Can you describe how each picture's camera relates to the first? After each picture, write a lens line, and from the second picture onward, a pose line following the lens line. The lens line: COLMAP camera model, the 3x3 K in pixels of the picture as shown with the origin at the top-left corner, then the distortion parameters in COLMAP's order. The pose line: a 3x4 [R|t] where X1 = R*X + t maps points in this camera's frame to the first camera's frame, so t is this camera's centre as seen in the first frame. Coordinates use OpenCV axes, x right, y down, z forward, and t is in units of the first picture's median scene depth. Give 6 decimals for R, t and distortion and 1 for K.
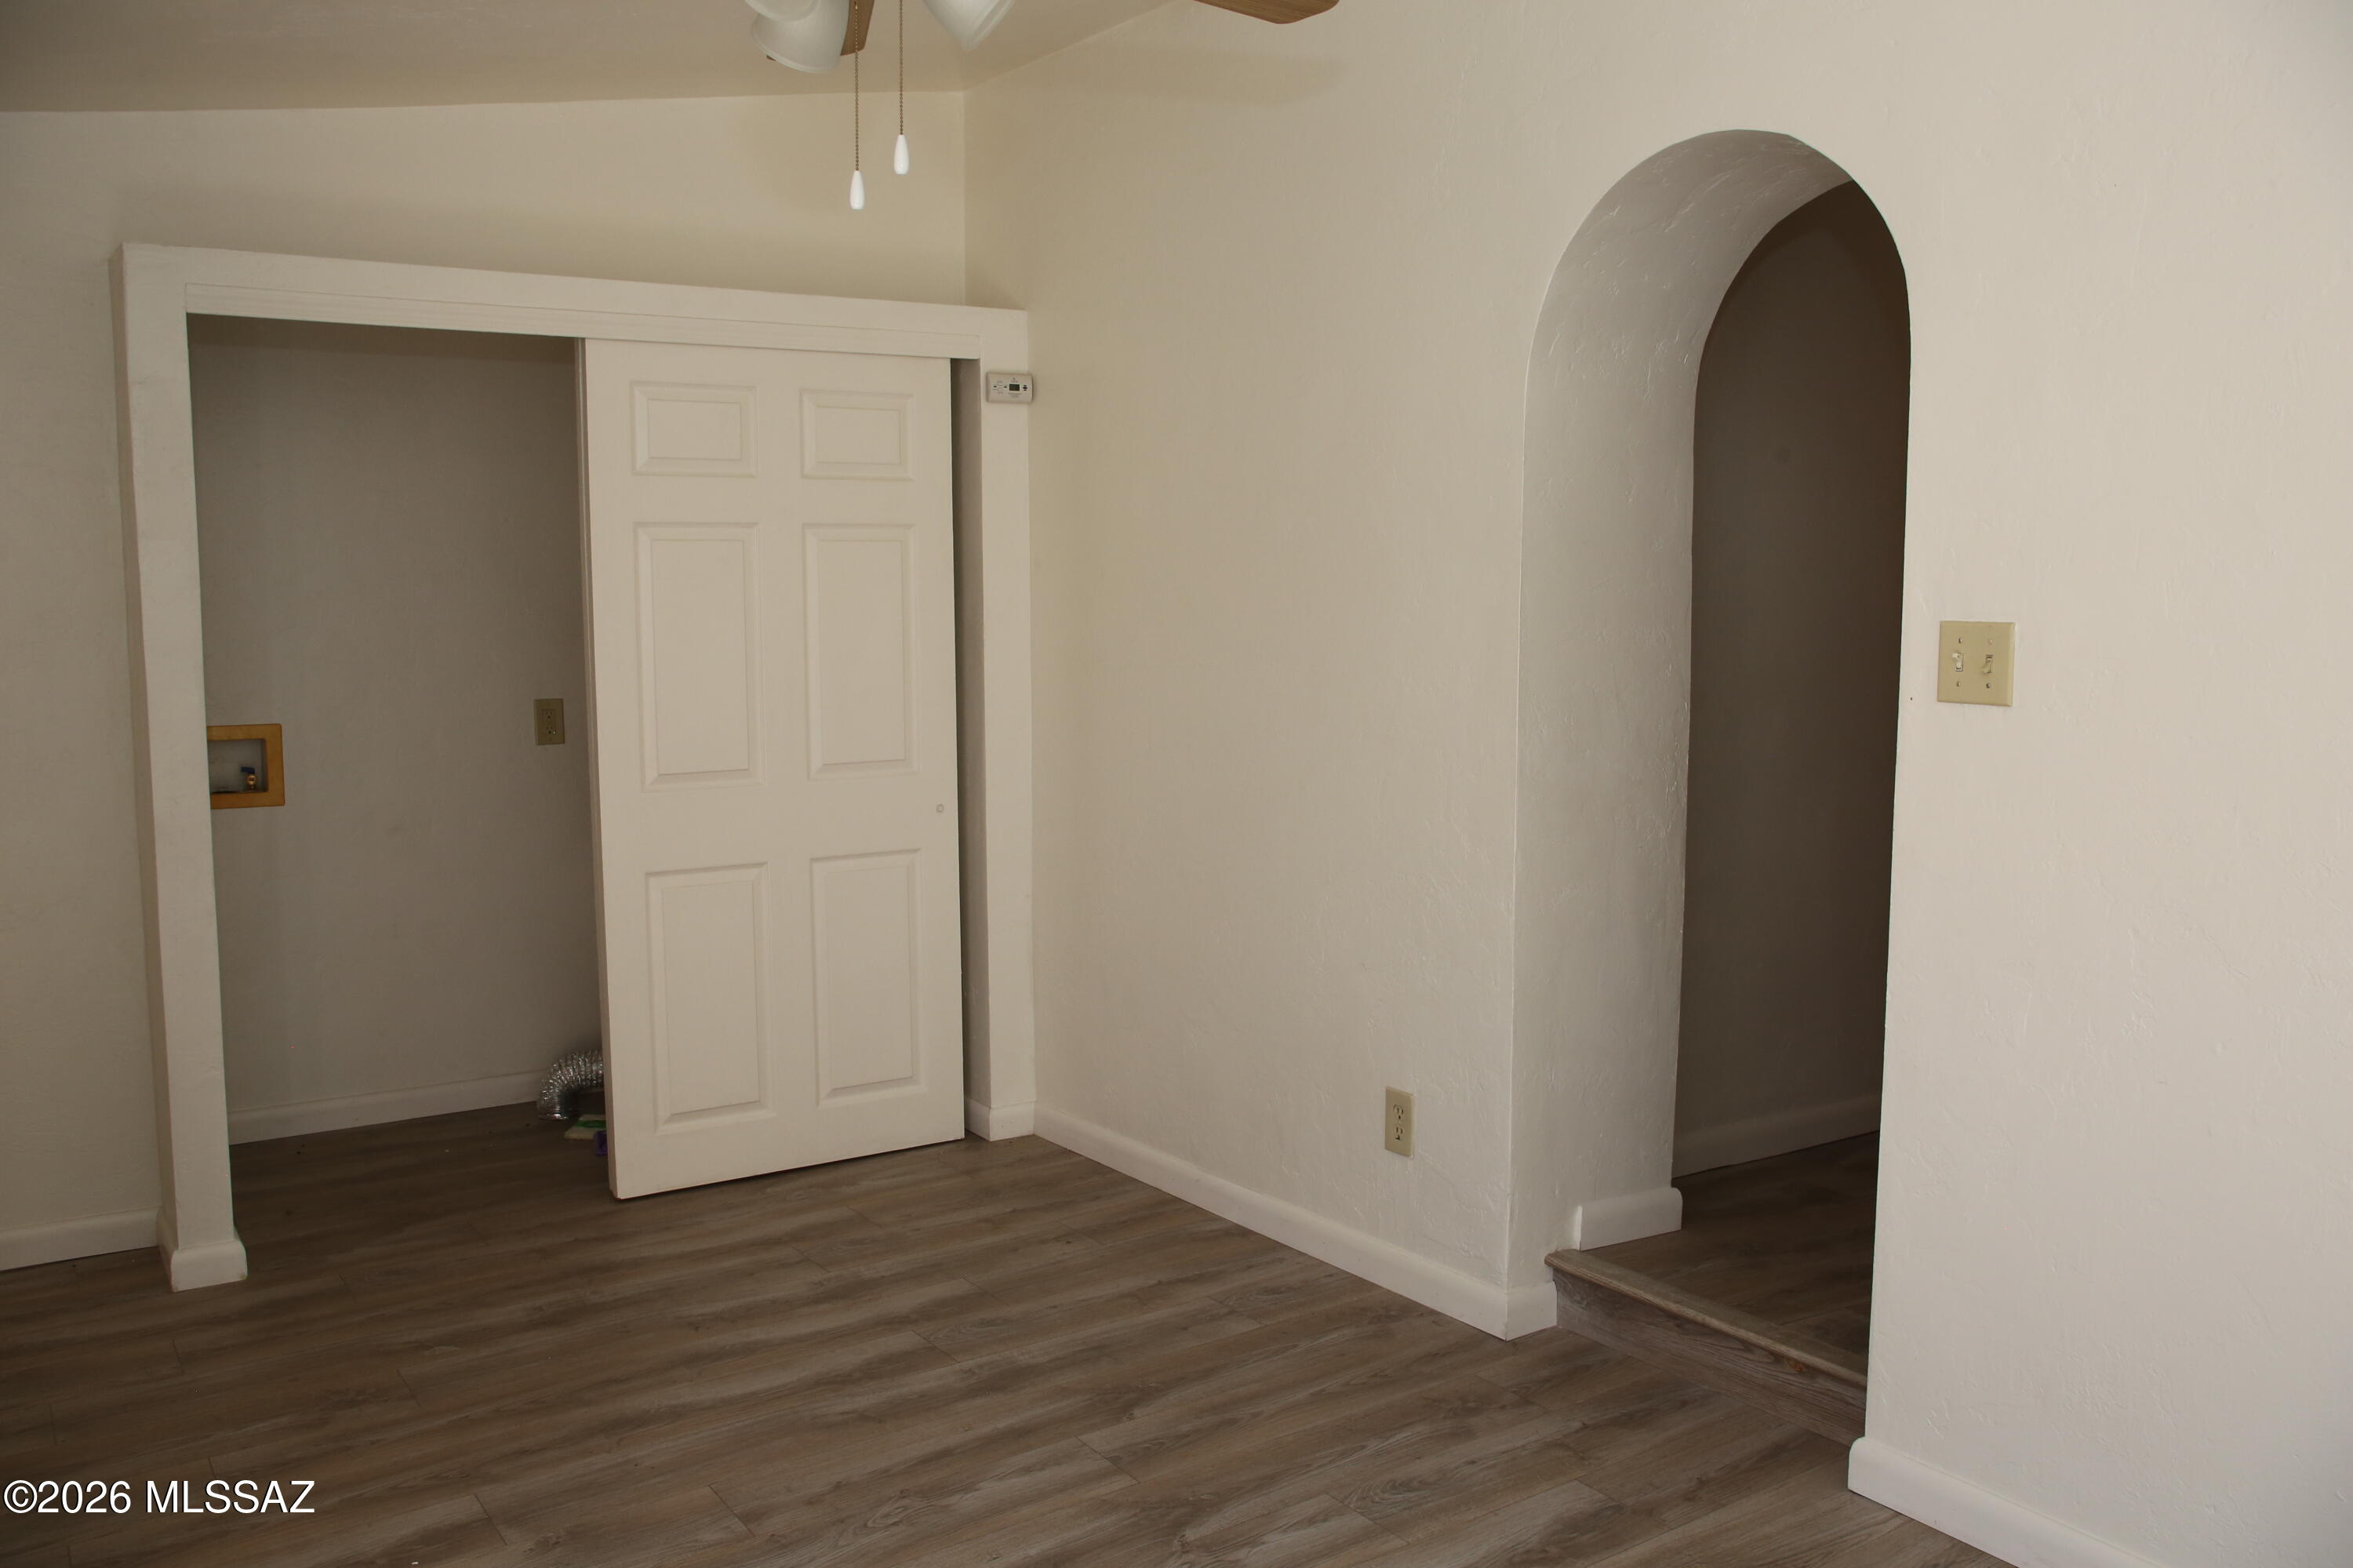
lens RADIAL K [[1883.4, 0, 1167.0], [0, 1883.4, 781.6], [0, 0, 1]] dist [-0.103472, 0.107808]
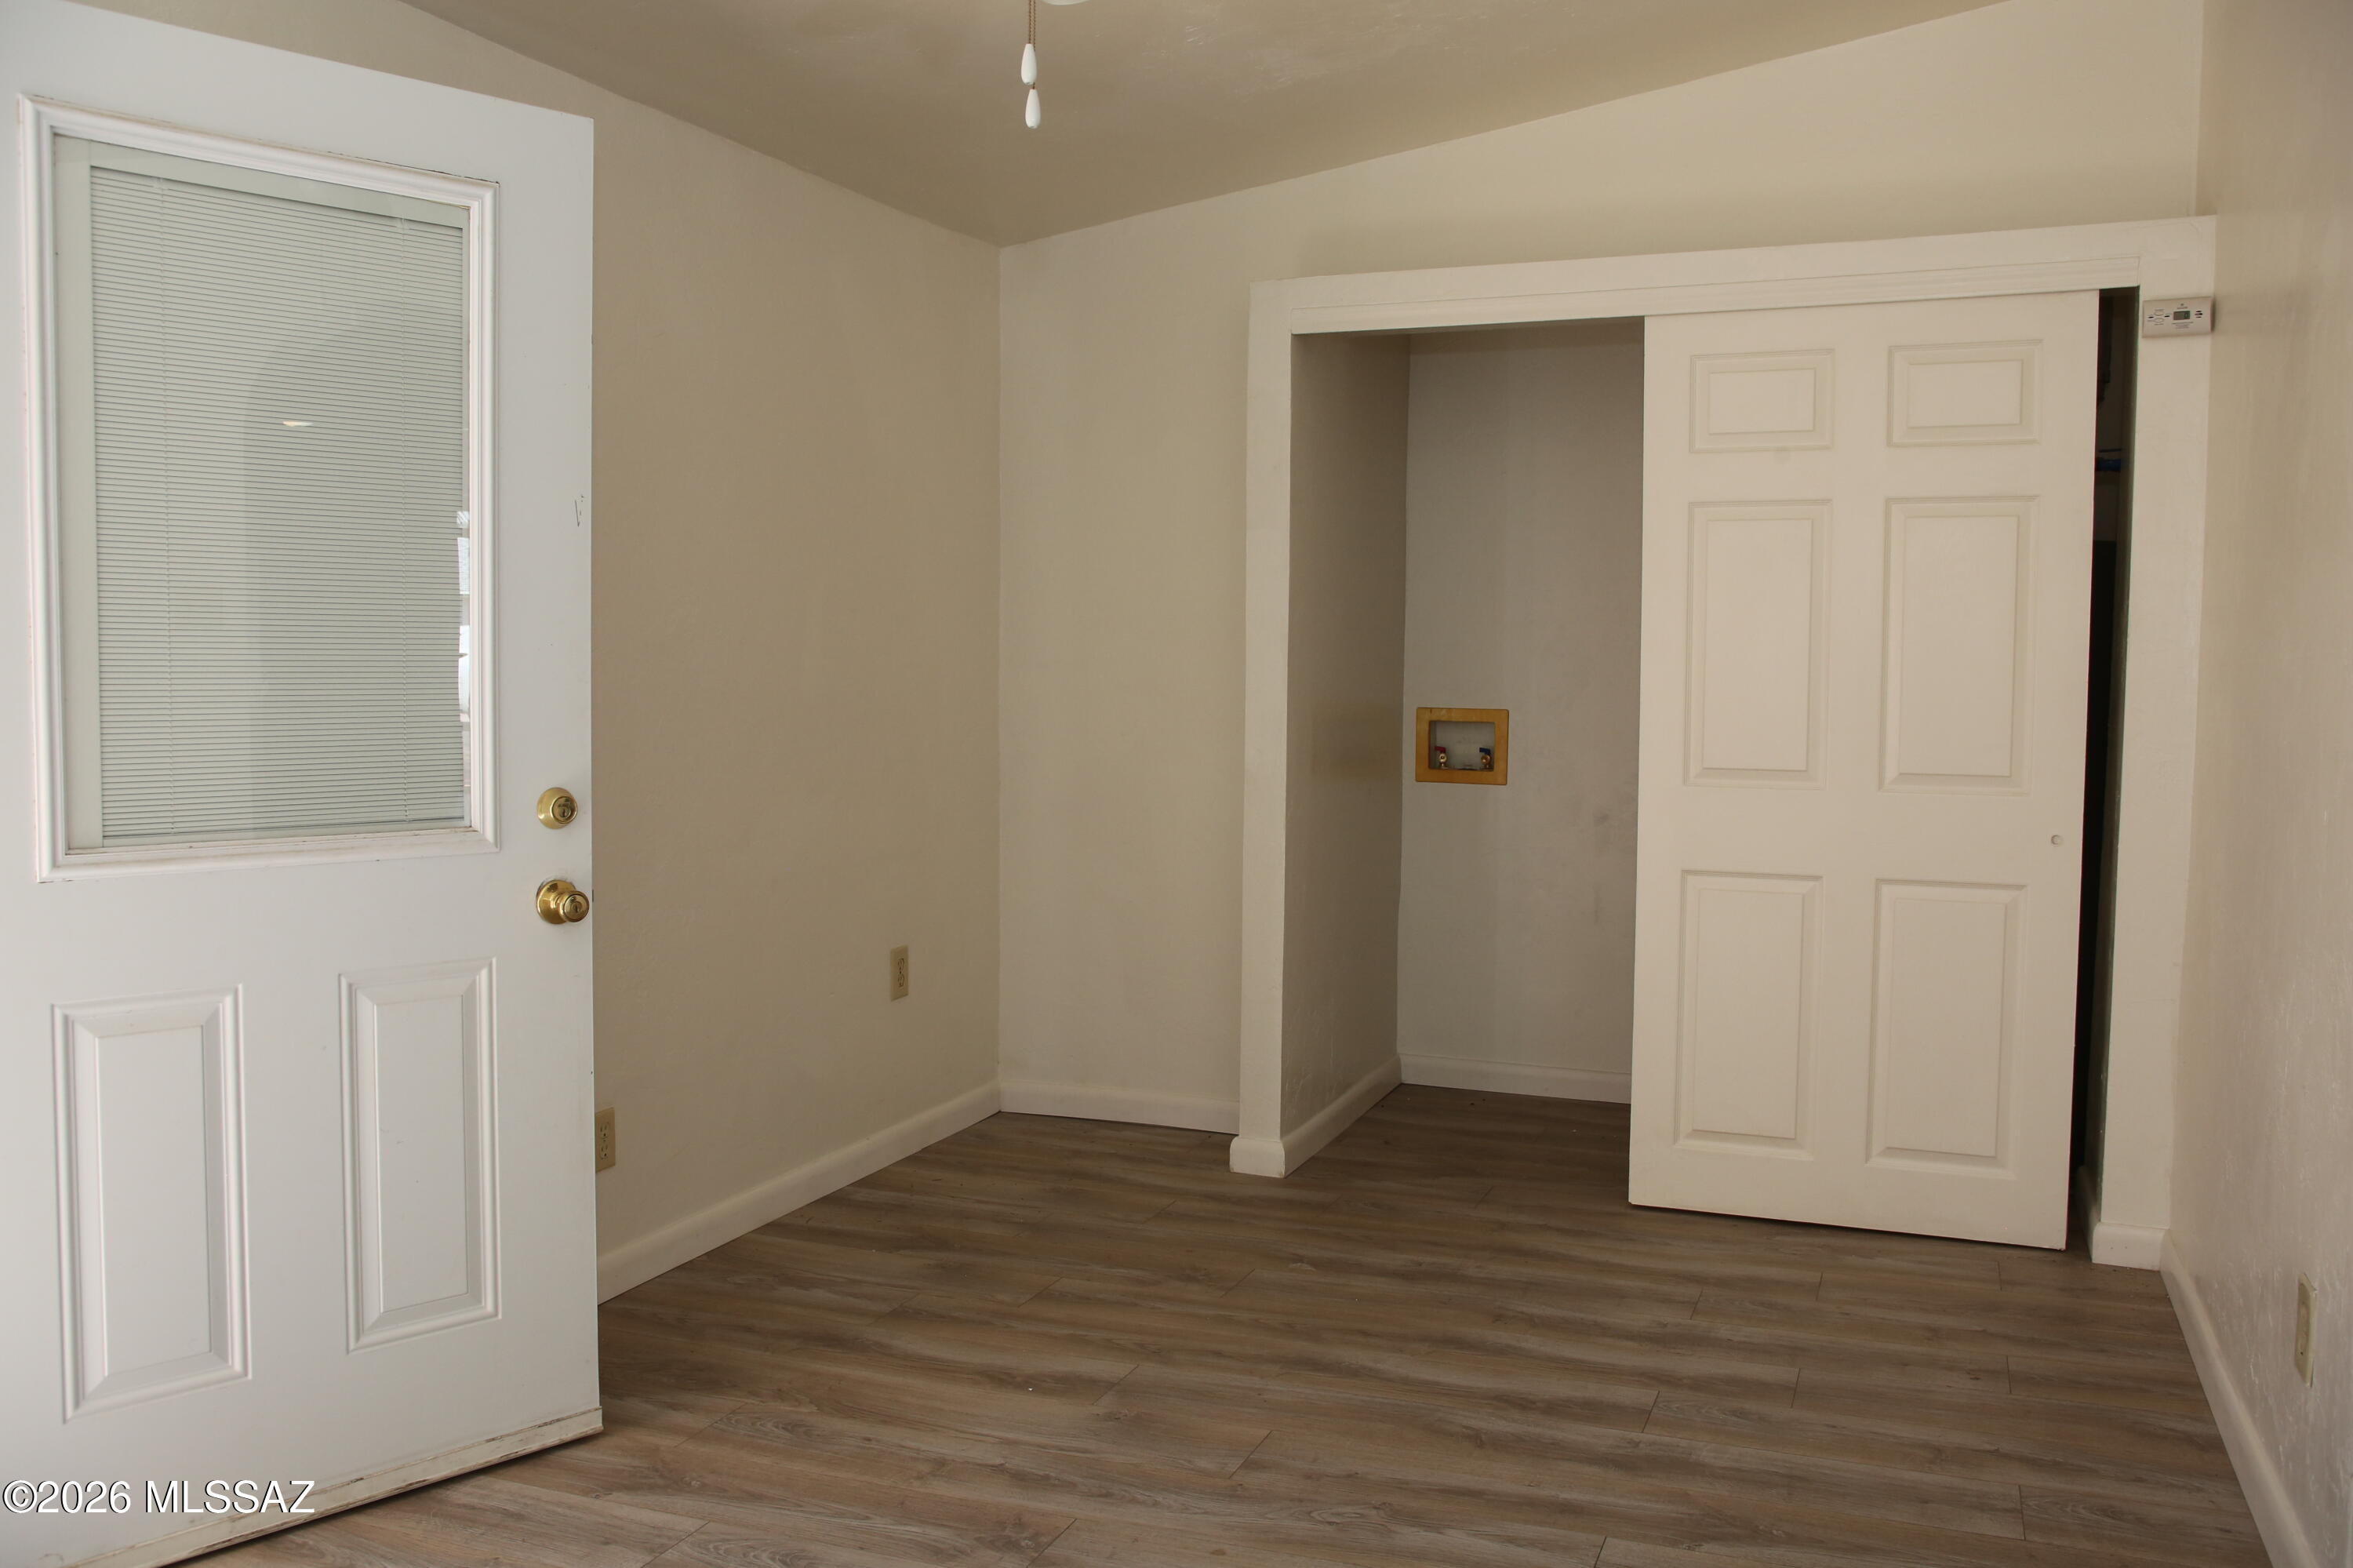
lens RADIAL K [[1883.4, 0, 1167.0], [0, 1883.4, 781.6], [0, 0, 1]] dist [-0.103472, 0.107808]
pose [[0.557063, 0.065047, -0.827919, 0.389307], [-0.092415, 0.995591, 0.016040, 0.013889], [0.825312, 0.067576, 0.560619, 0.265022]]
